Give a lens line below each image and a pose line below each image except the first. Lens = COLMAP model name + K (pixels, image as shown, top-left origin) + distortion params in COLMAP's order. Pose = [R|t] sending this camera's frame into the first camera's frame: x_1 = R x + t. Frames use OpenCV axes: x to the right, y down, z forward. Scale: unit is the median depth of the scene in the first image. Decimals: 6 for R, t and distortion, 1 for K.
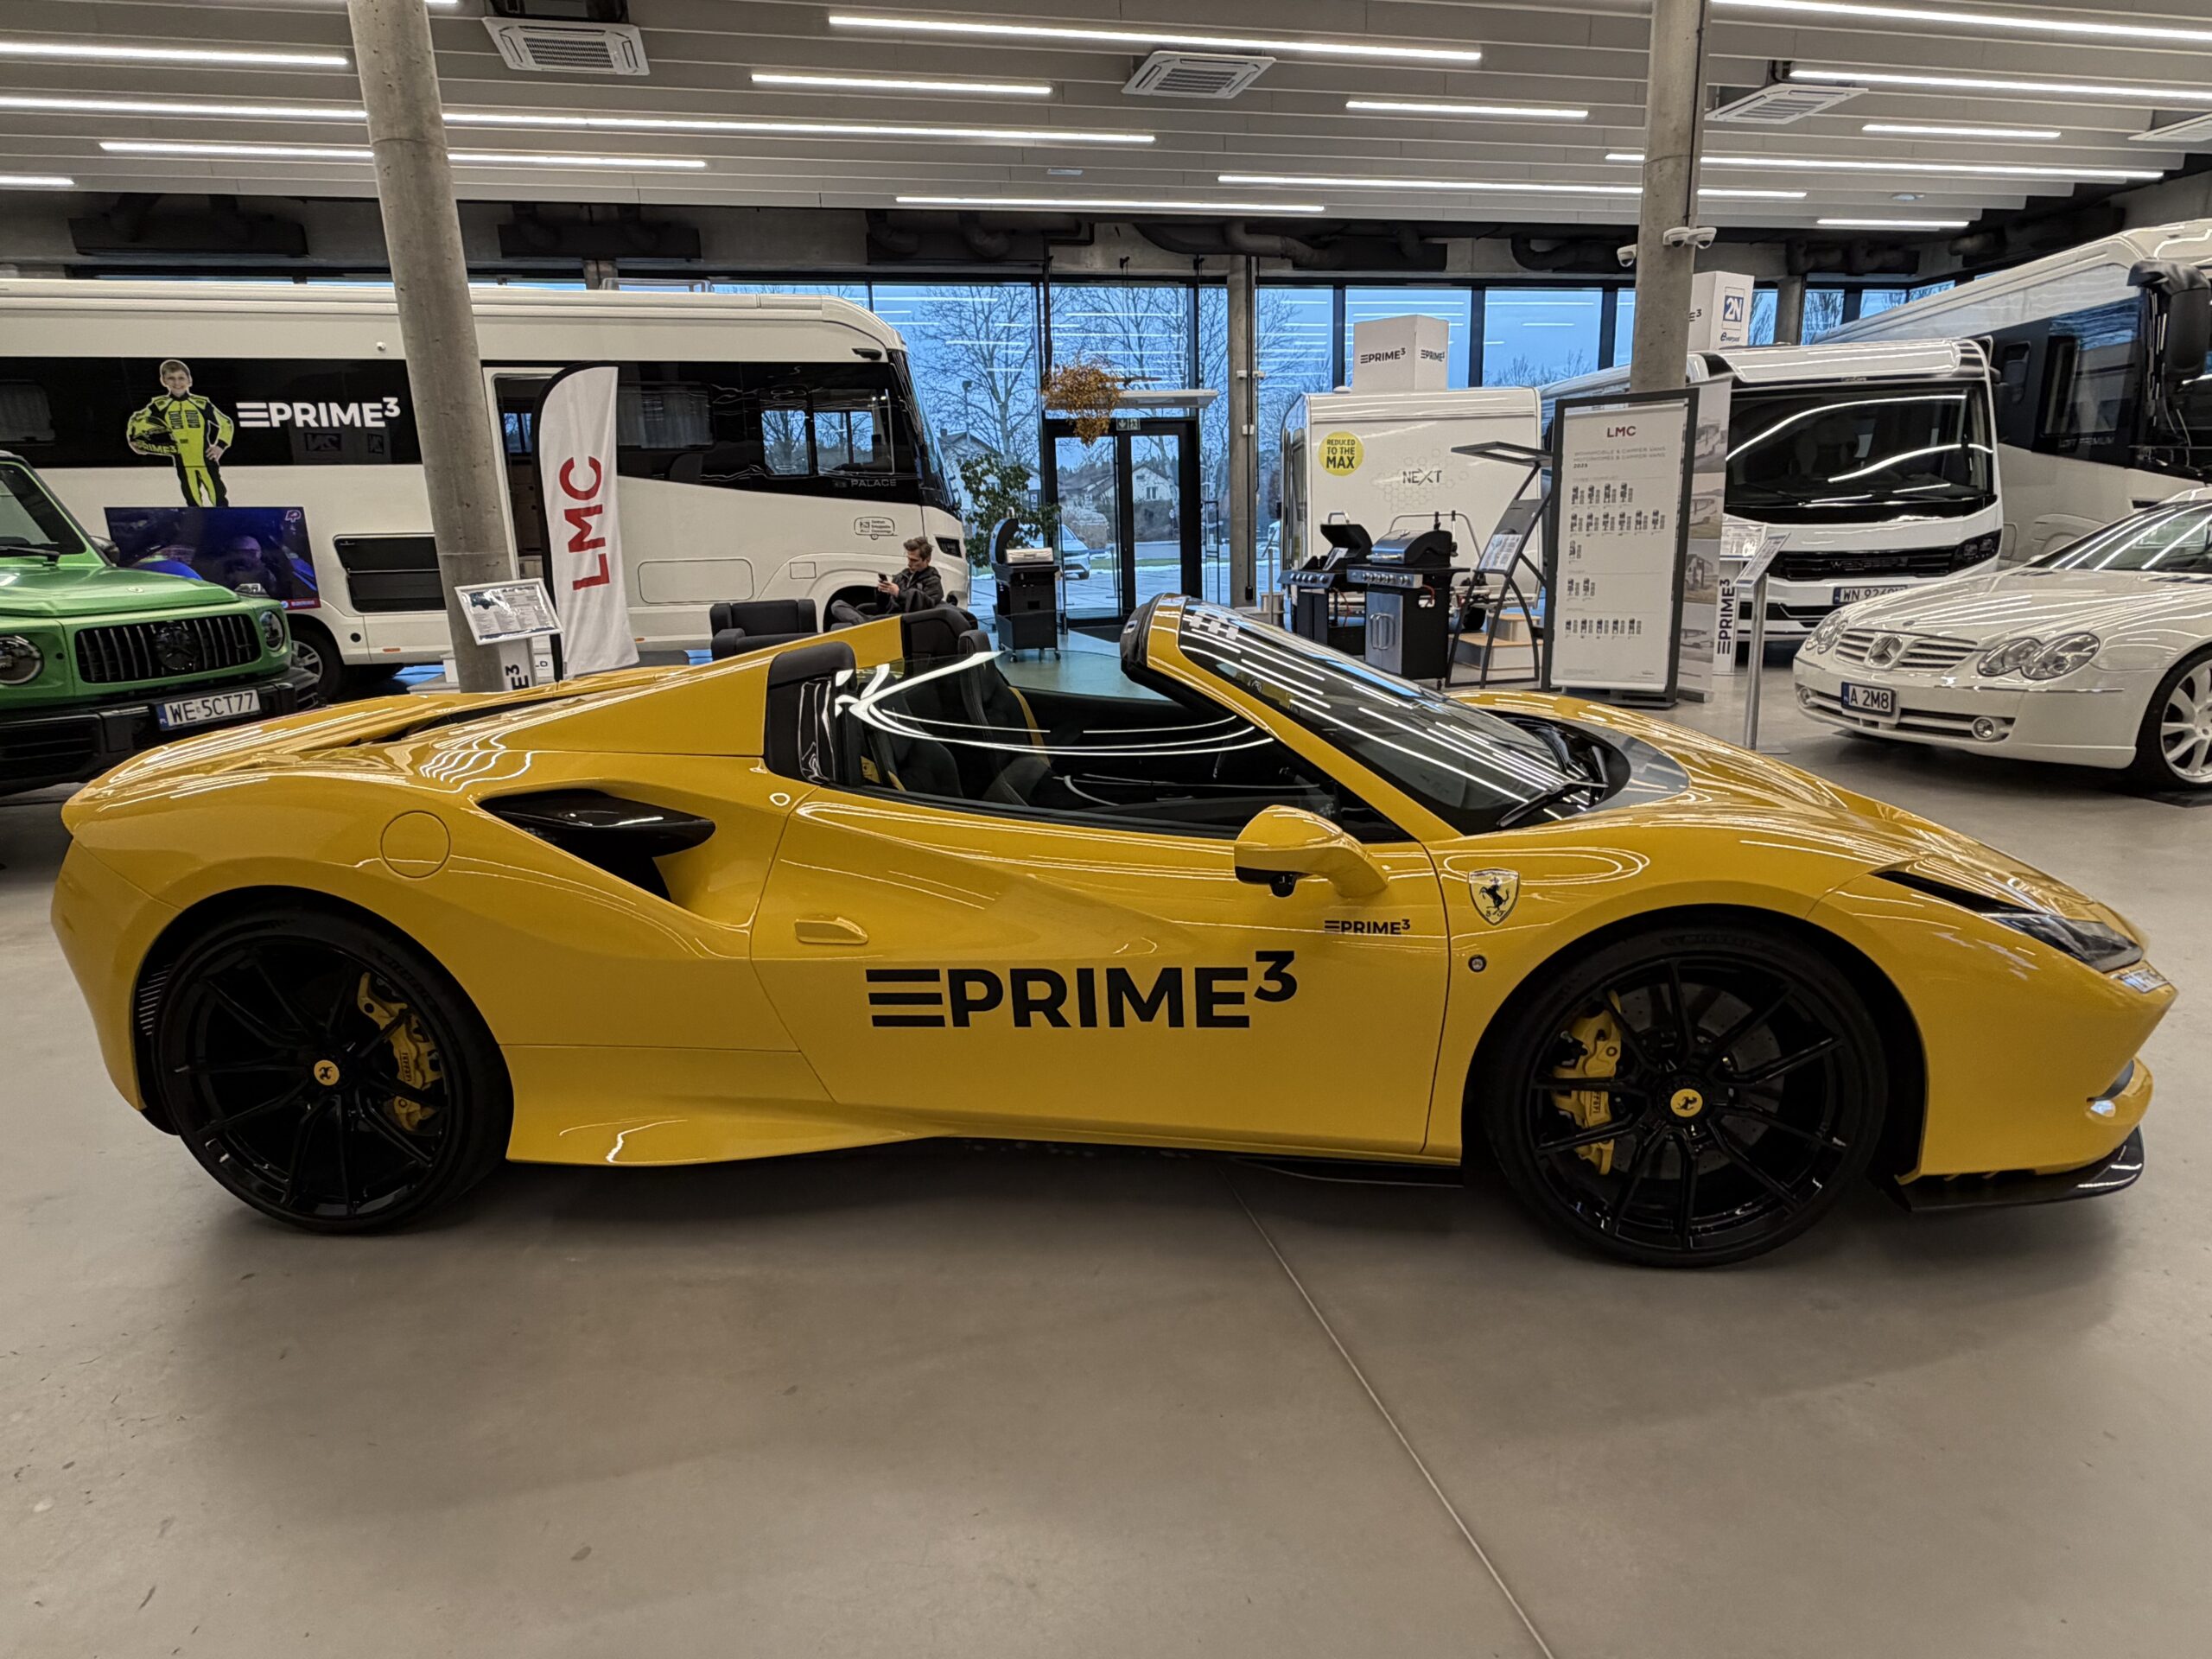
lens RADIAL K [[1204.1, 0, 1107.2], [0, 1204.1, 855.0], [0, 0, 1]] dist [0.006270, 0.000849]
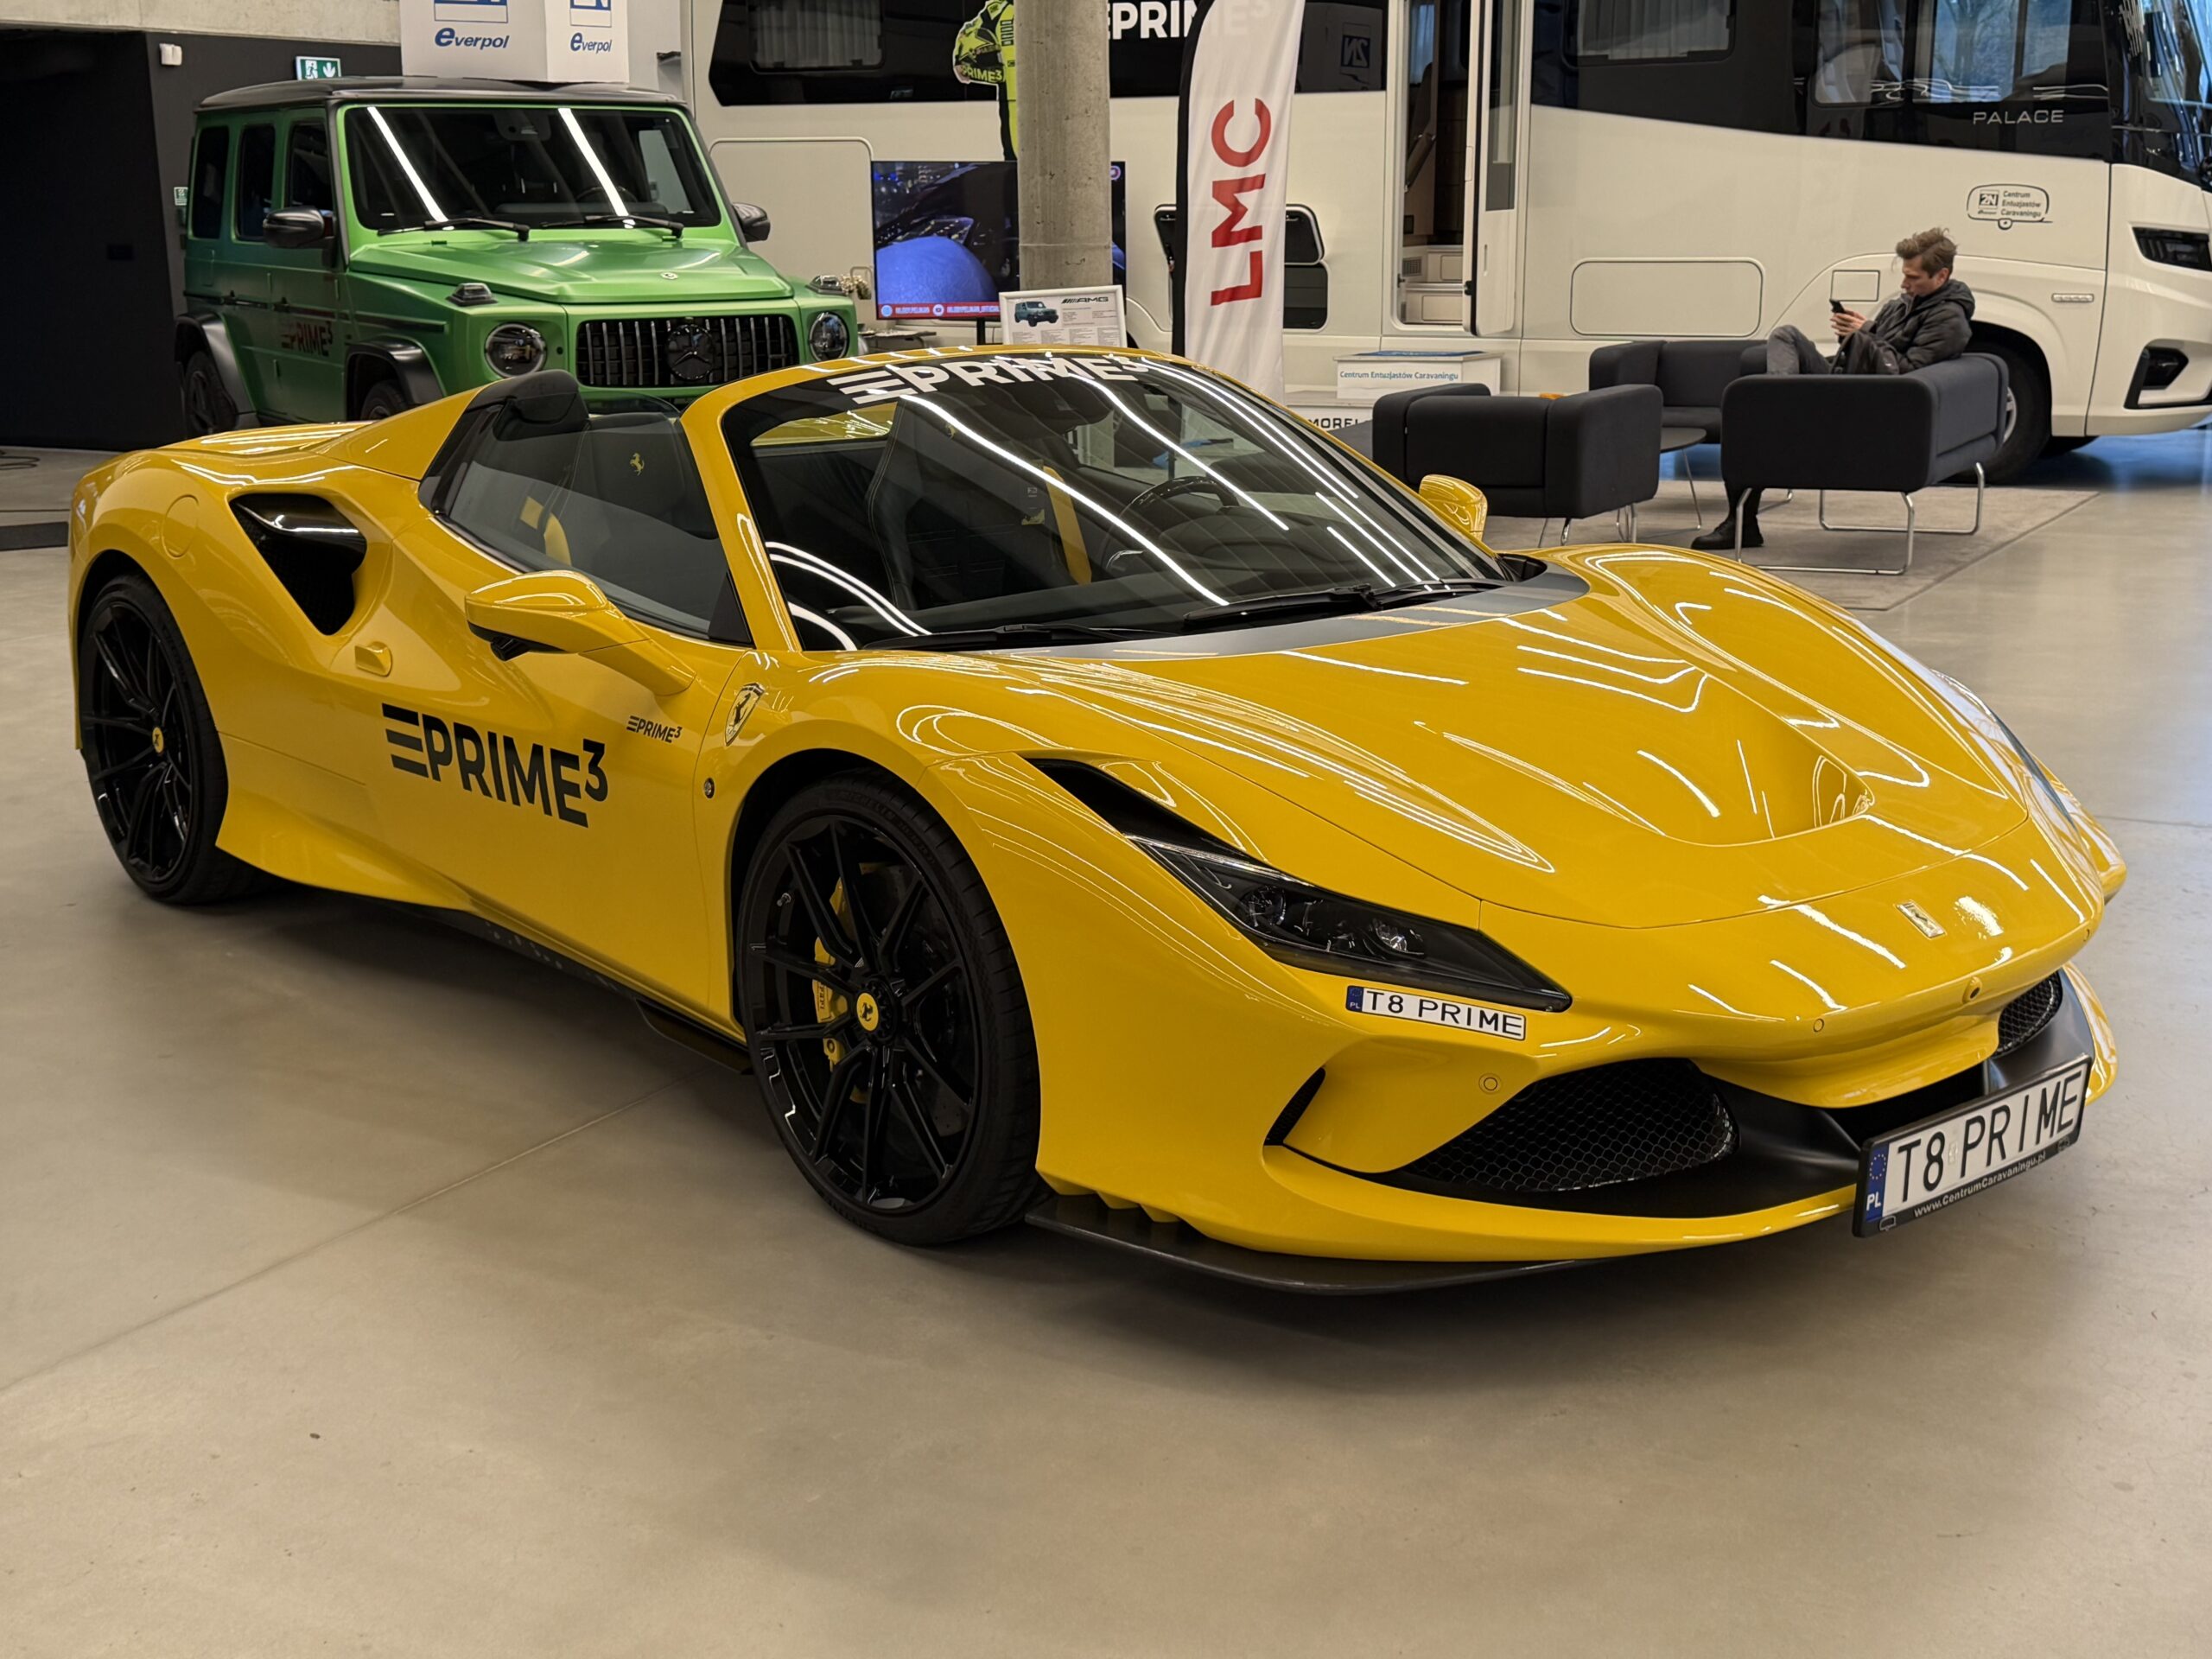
lens RADIAL K [[2623.1, 0, 1106.0], [0, 2623.1, 829.5], [0, 0, 1]] dist [0.061172, -0.014766]
pose [[0.724841, 0.183759, -0.663956, 0.512673], [-0.199602, 0.978448, 0.052893, -0.010120], [0.659366, 0.094188, 0.745898, -0.056293]]
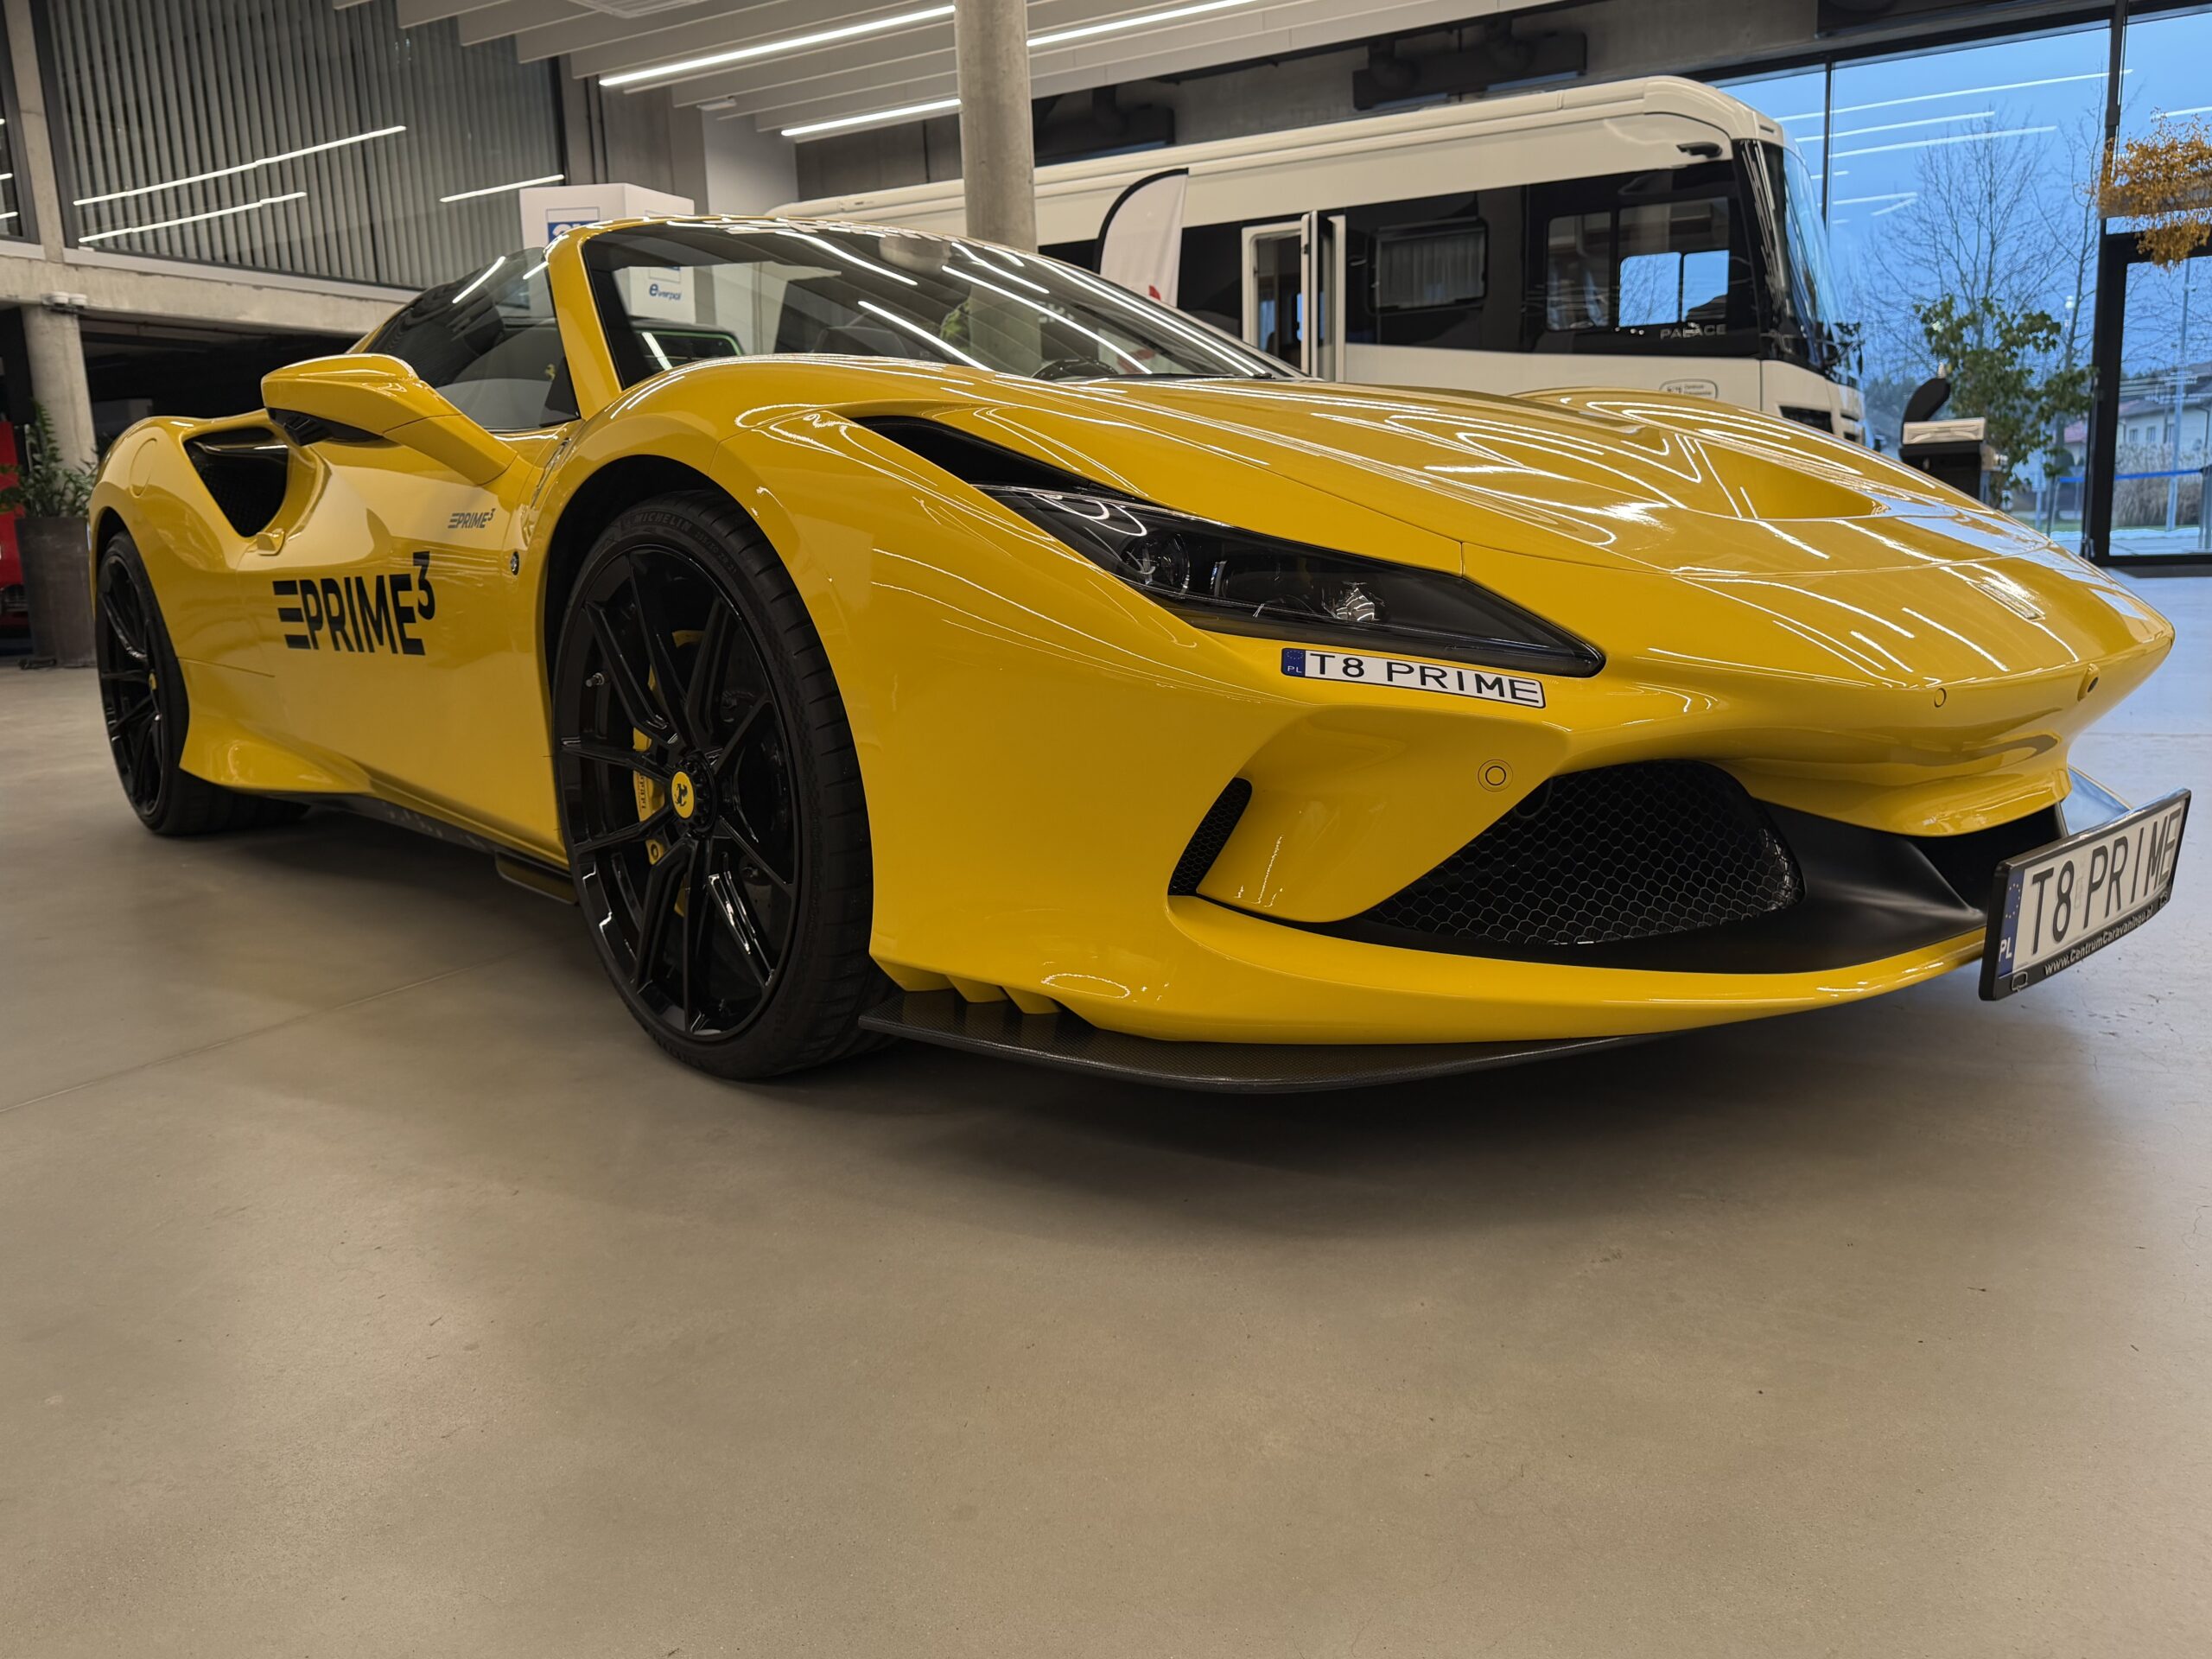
lens RADIAL K [[1654.5, 0, 1103.6], [0, 1654.5, 831.9], [0, 0, 1]] dist [0.023895, -0.038234]
pose [[0.740320, 0.129465, -0.659670, 0.368993], [-0.172065, 0.985085, 0.000228, 0.055668], [0.649861, 0.113337, 0.751555, 0.145434]]
